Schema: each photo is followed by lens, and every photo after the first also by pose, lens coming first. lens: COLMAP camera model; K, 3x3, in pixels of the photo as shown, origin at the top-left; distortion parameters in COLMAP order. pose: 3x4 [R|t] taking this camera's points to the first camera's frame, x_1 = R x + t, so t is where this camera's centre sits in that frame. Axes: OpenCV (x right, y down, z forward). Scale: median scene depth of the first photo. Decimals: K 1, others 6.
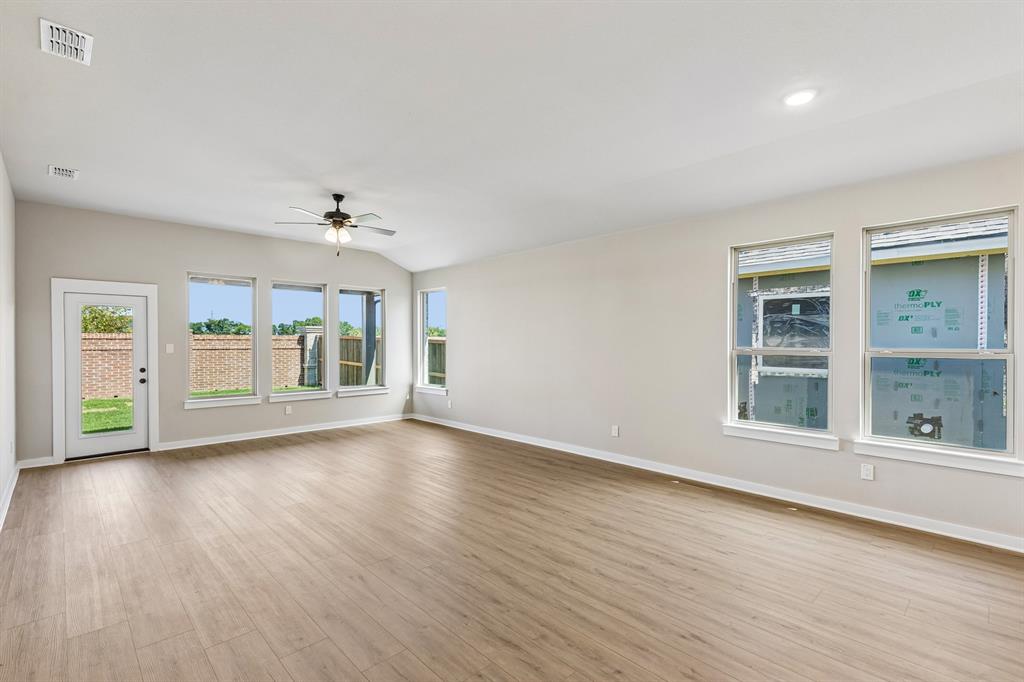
lens RADIAL K [[469.3, 0, 506.9], [0, 469.3, 343.0], [0, 0, 1]] dist [0.002230, -0.000077]
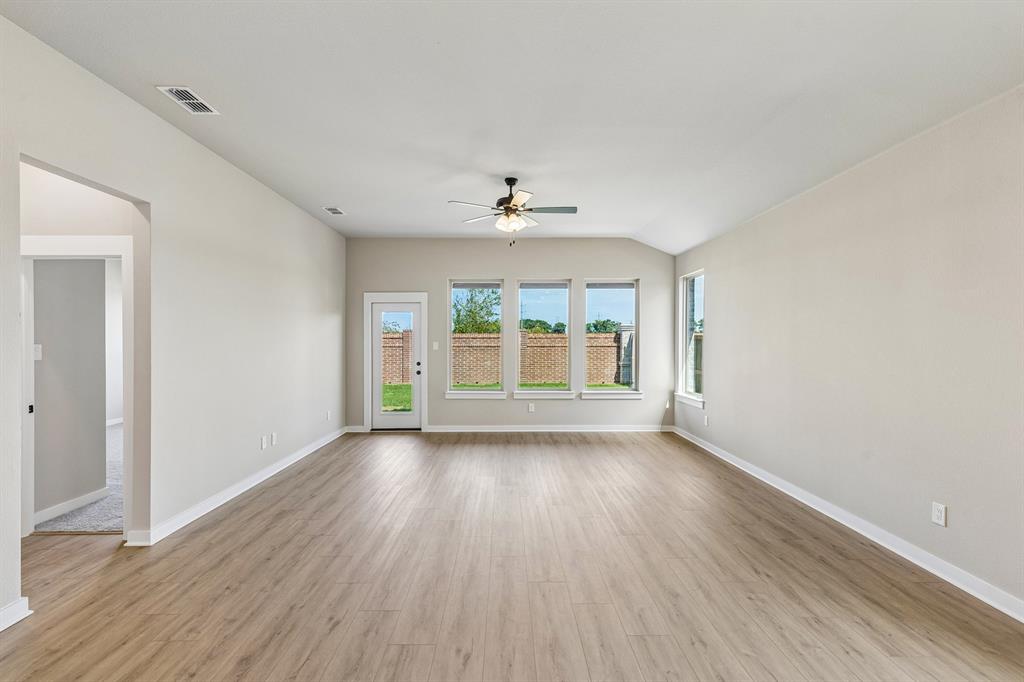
lens RADIAL K [[469.3, 0, 506.9], [0, 469.3, 343.0], [0, 0, 1]] dist [0.002230, -0.000077]
pose [[0.723555, 0.002319, -0.690263, 0.172121], [0.000933, 0.999990, 0.004337, -0.000146], [0.690266, -0.003782, 0.723546, 0.217705]]
